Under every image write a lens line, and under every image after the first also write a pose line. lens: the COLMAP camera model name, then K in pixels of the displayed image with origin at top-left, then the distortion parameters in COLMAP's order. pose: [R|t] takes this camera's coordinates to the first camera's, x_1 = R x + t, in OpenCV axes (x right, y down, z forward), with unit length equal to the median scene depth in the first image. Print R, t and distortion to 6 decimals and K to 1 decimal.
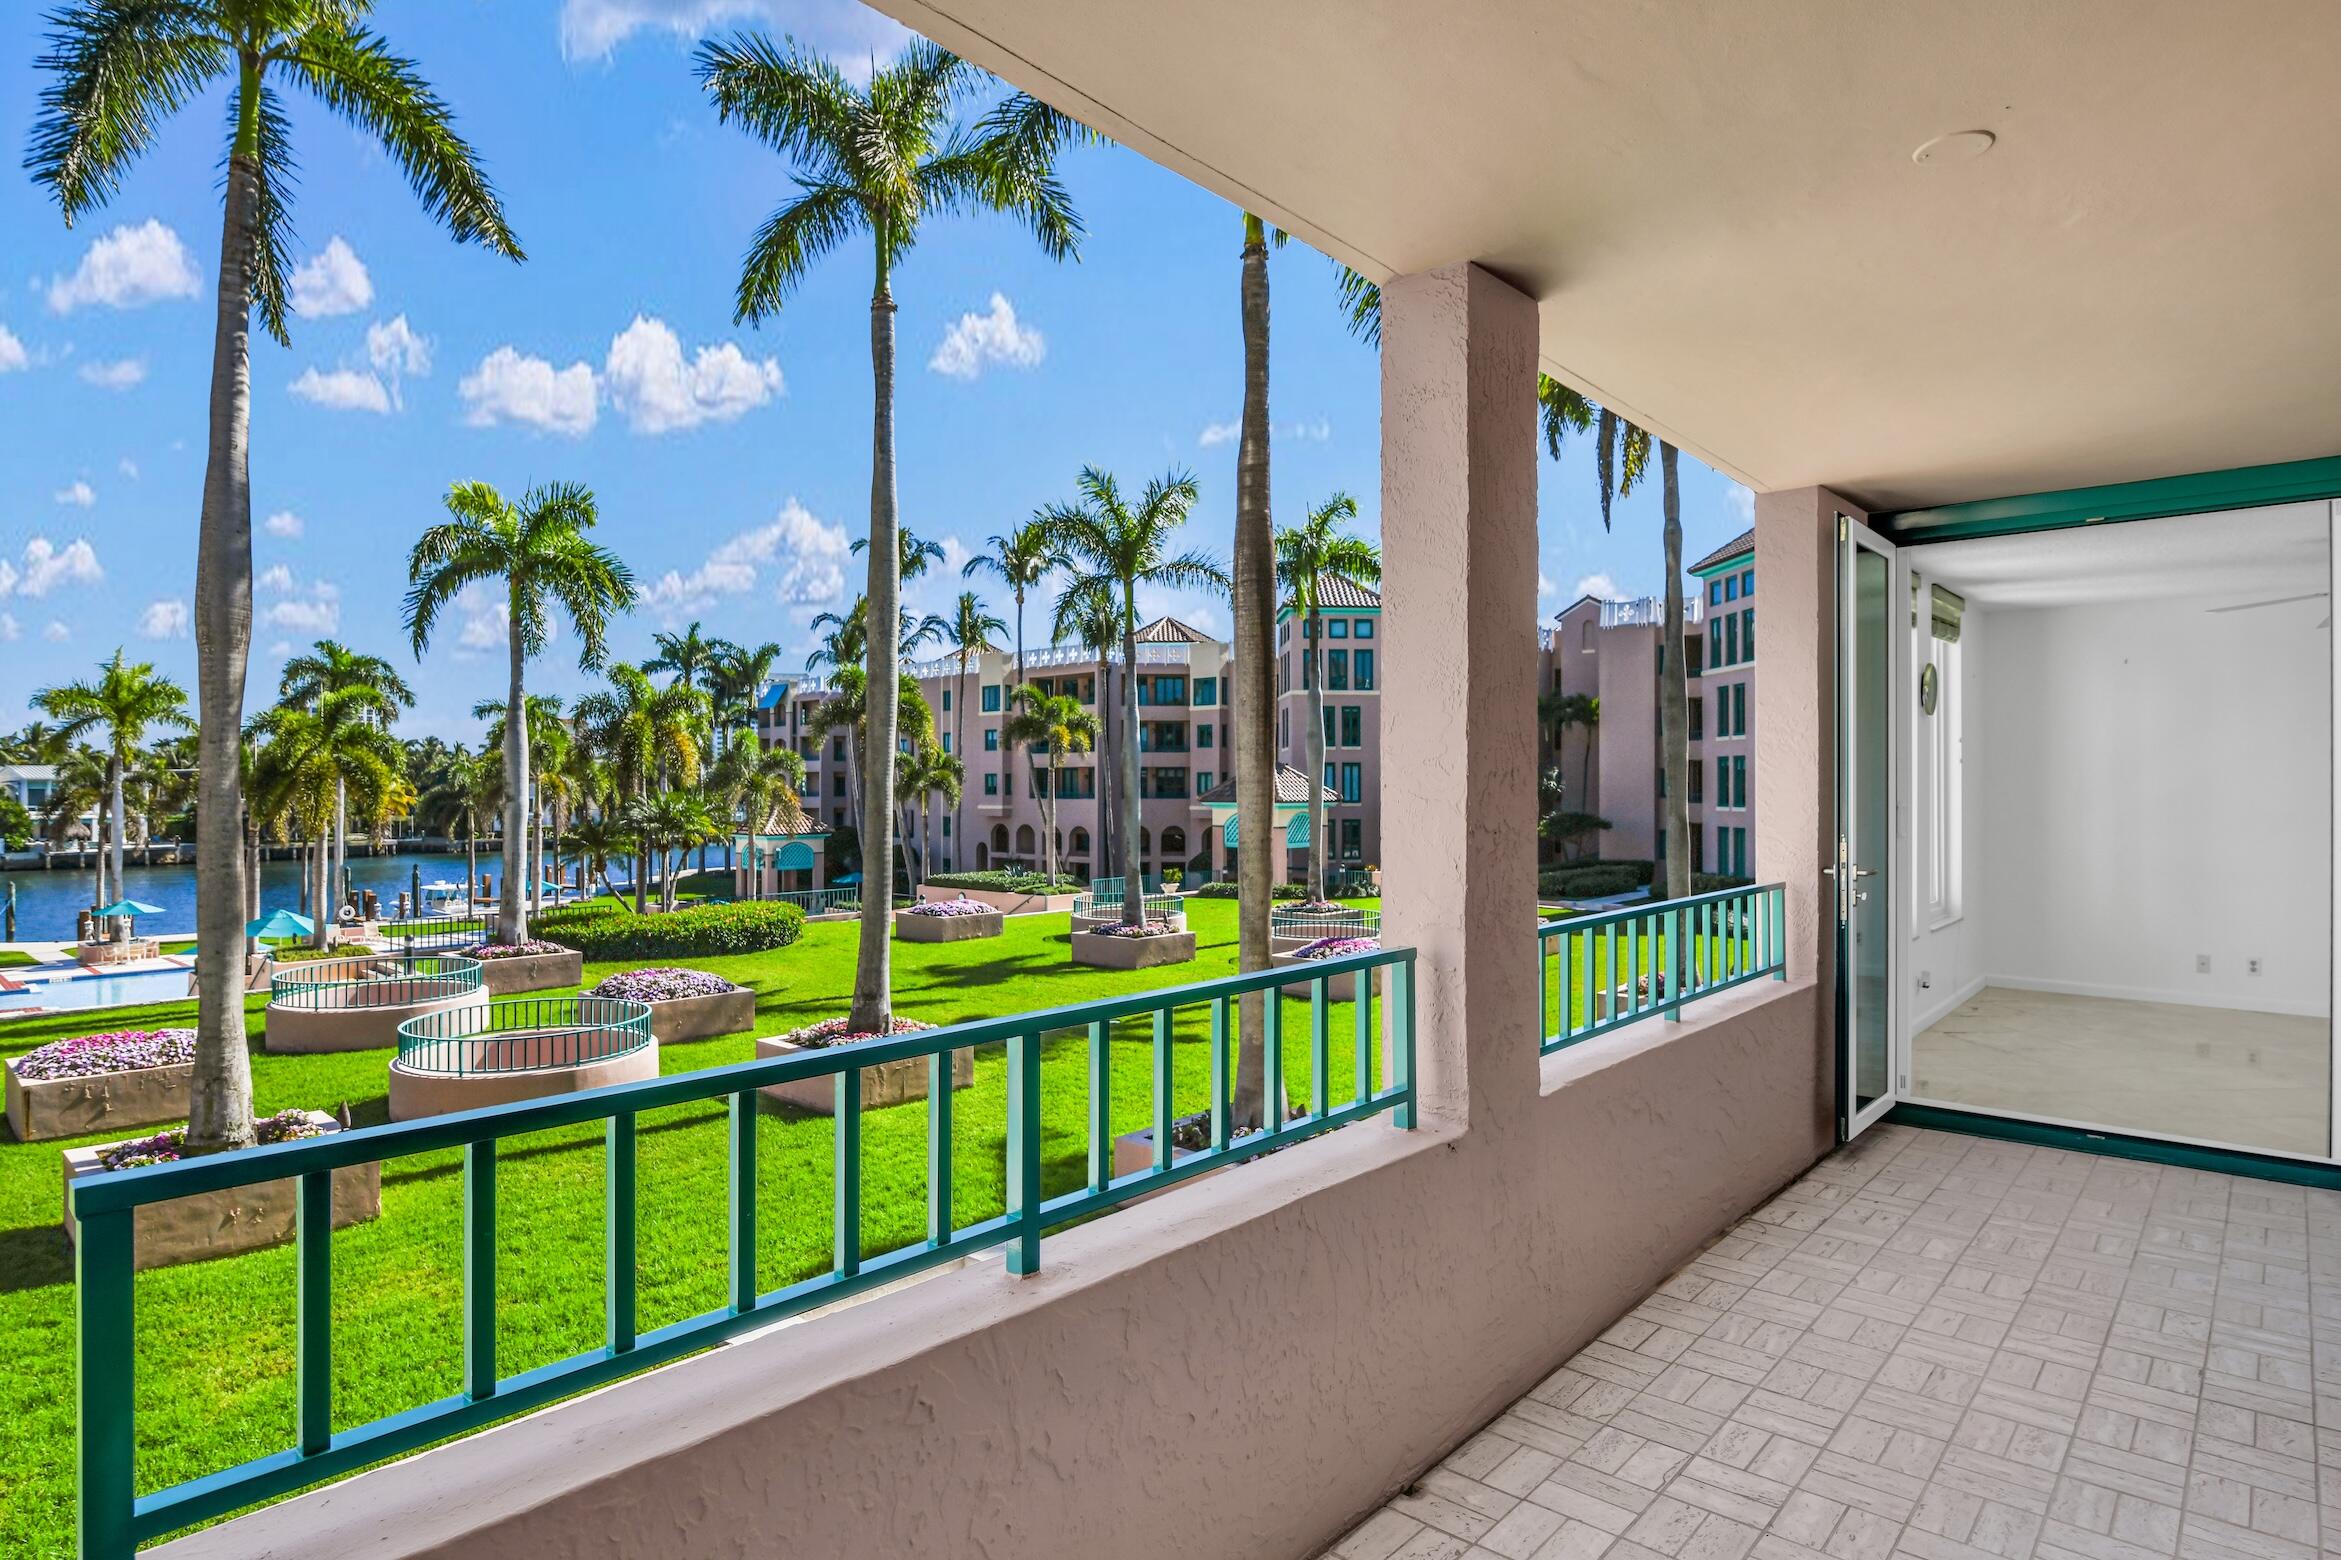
lens RADIAL K [[1265.6, 0, 1169.3], [0, 1265.6, 789.3], [0, 0, 1]] dist [-0.018003, 0.000387]
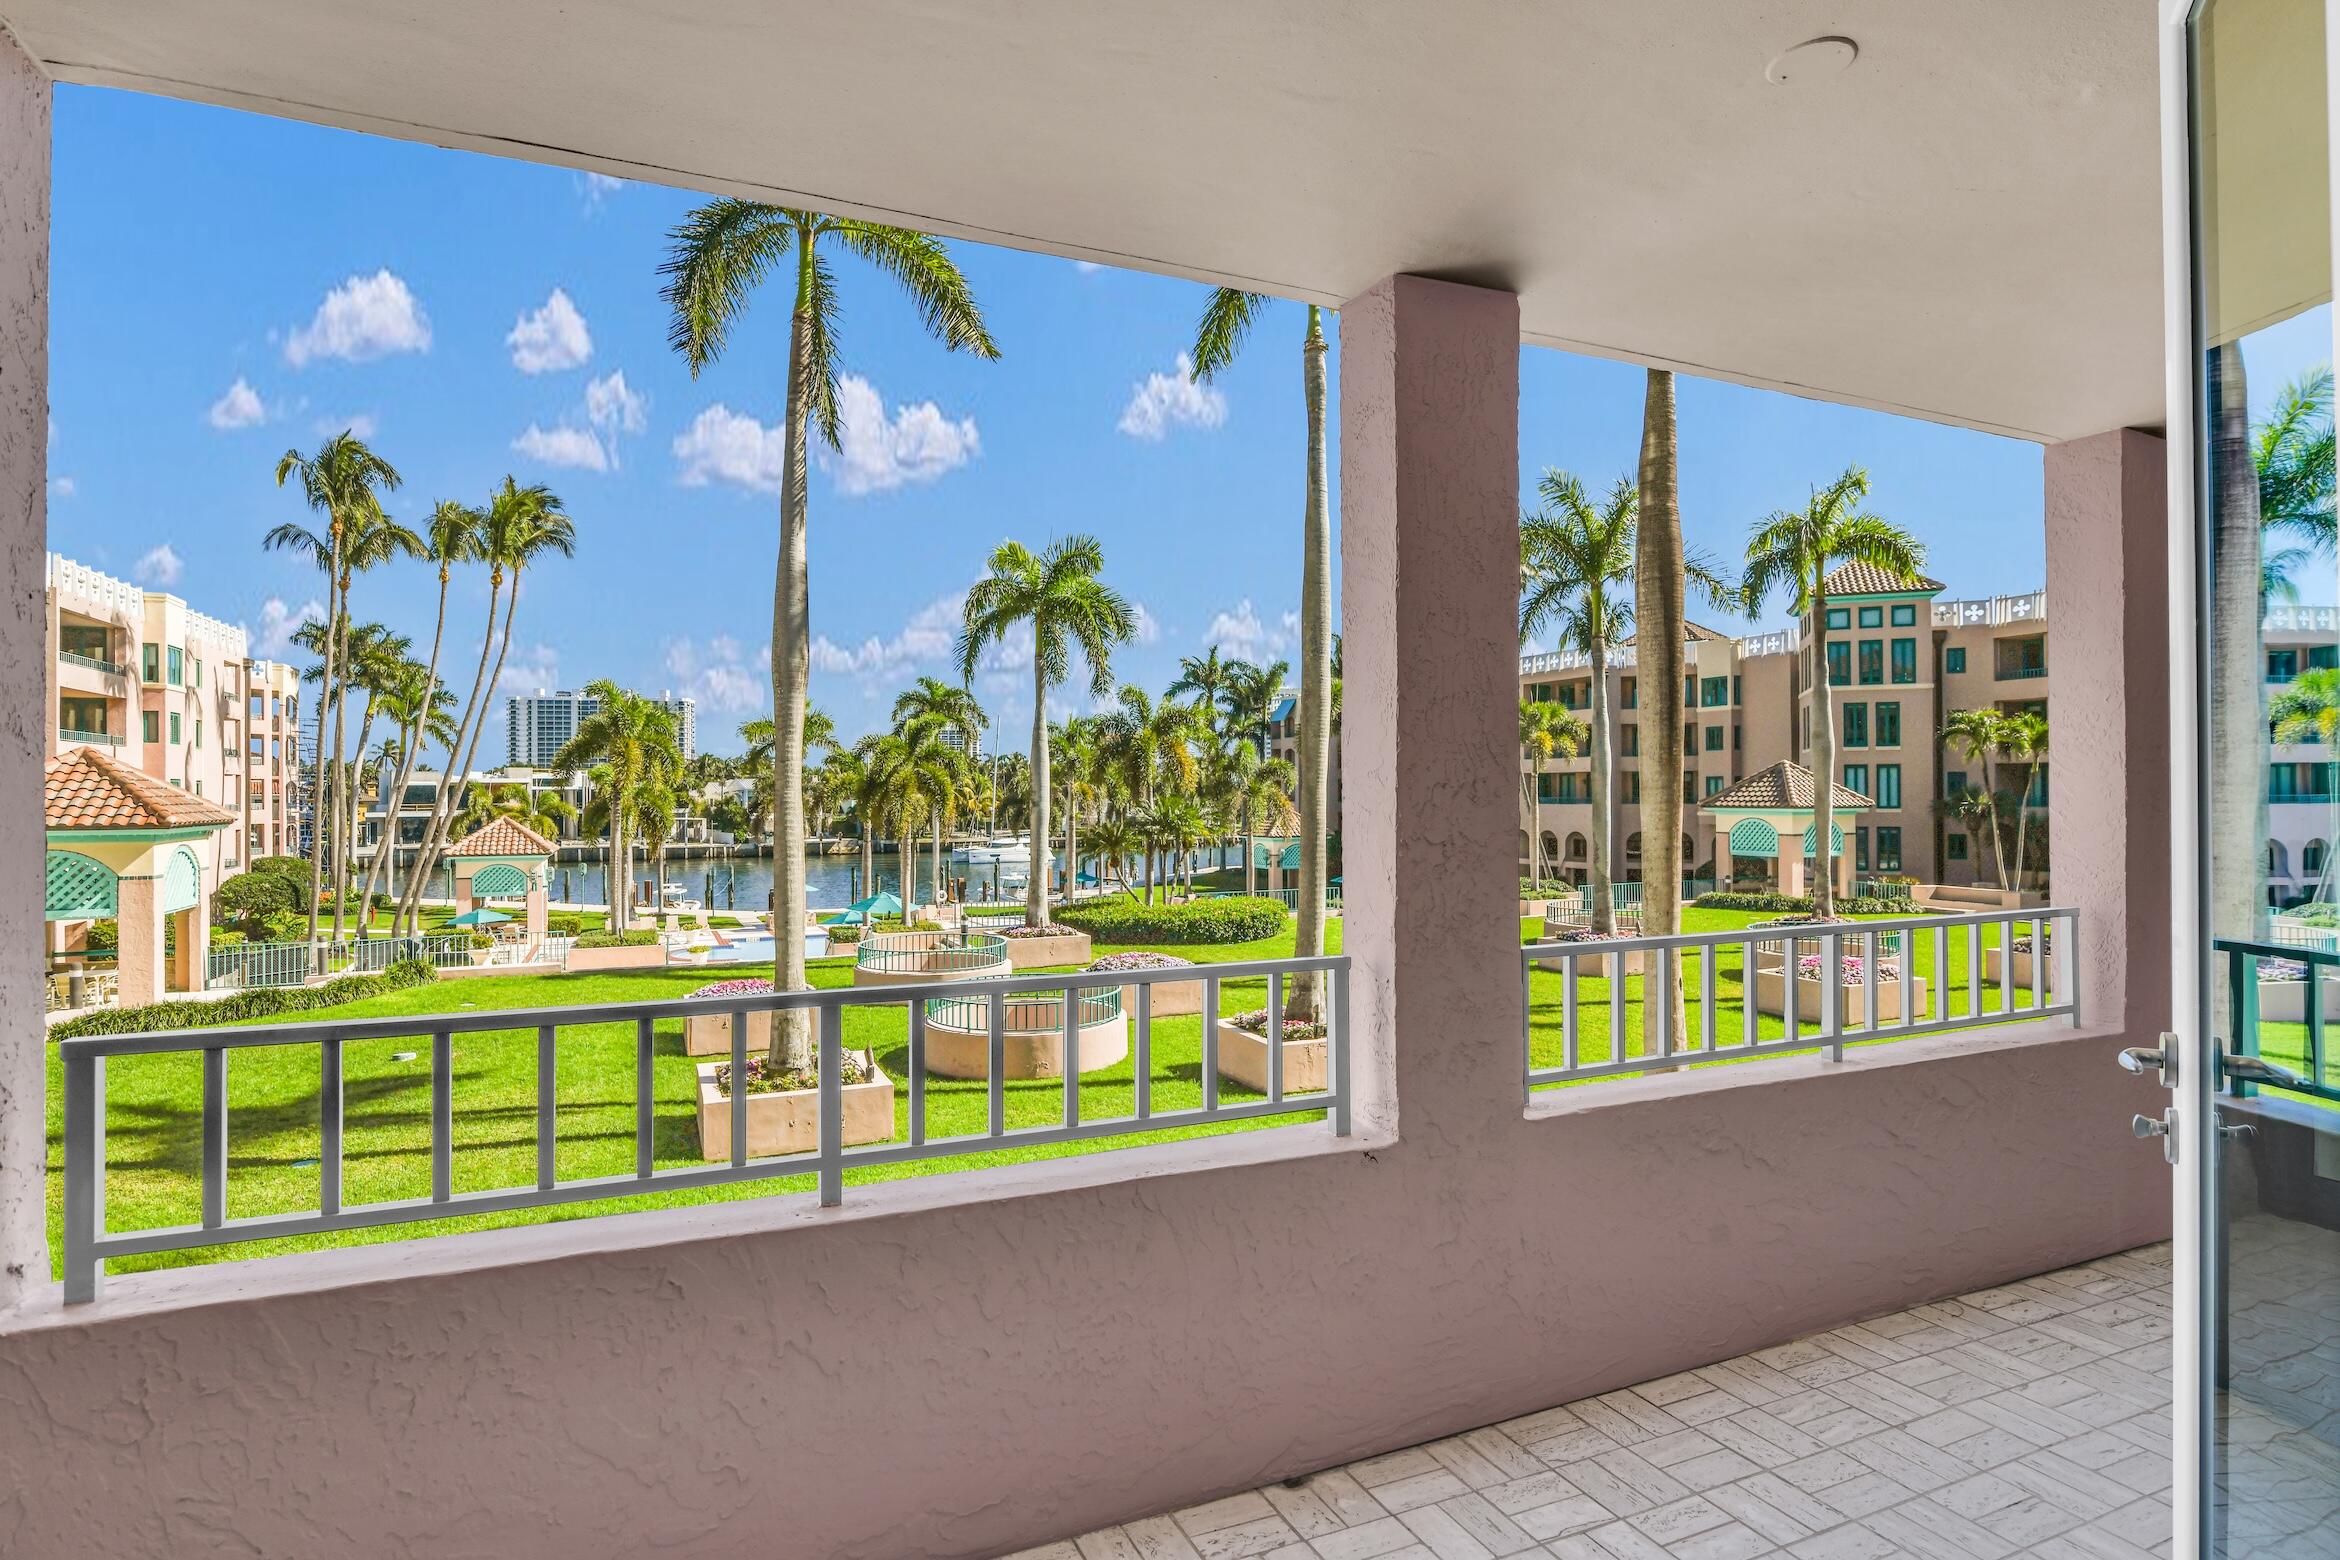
lens RADIAL K [[1203.0, 0, 1148.4], [0, 1203.0, 790.6], [0, 0, 1]] dist [-0.016314, -0.000860]
pose [[0.911992, -0.004126, -0.410187, 0.041327], [0.002677, 0.999988, -0.004106, -0.000461], [0.410199, 0.002647, 0.911992, 0.004711]]
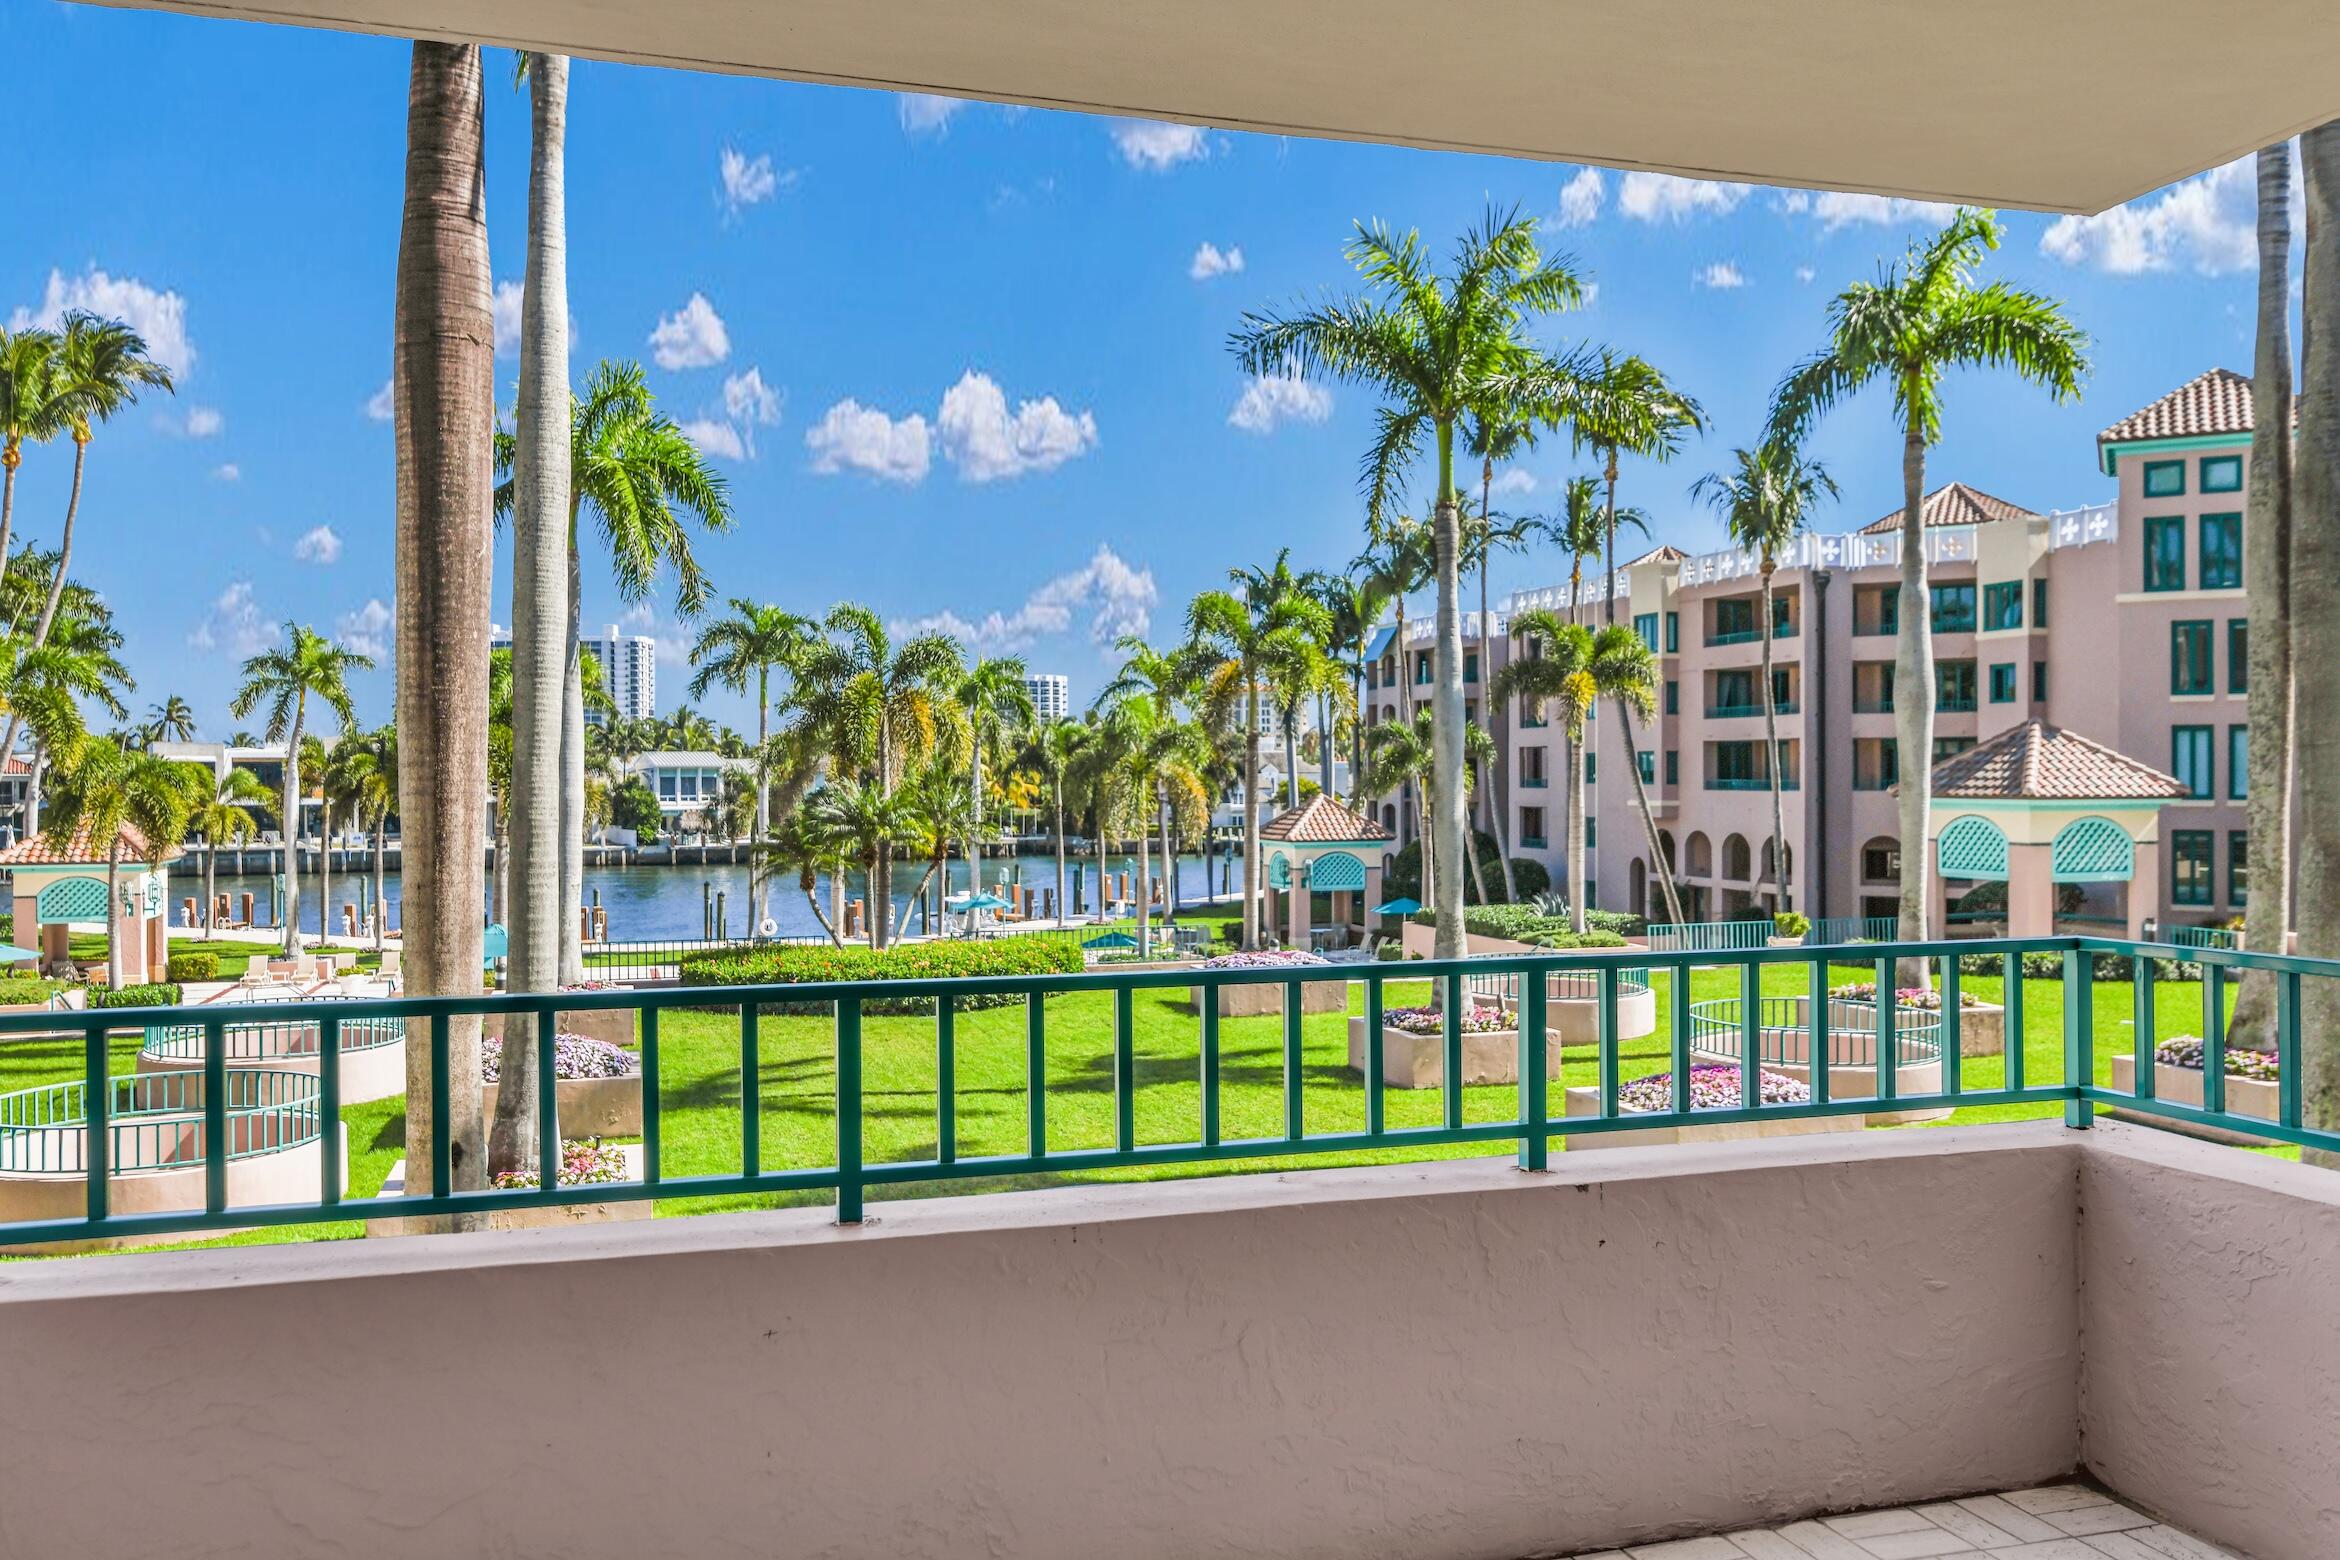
lens RADIAL K [[1765.5, 0, 1155.1], [0, 1765.5, 821.6], [0, 0, 1]] dist [0.014579, -0.011155]
pose [[0.854498, 0.011270, -0.519333, 0.459263], [0.002659, 0.999657, 0.026069, -0.002712], [0.519448, -0.023657, 0.854174, 0.398901]]
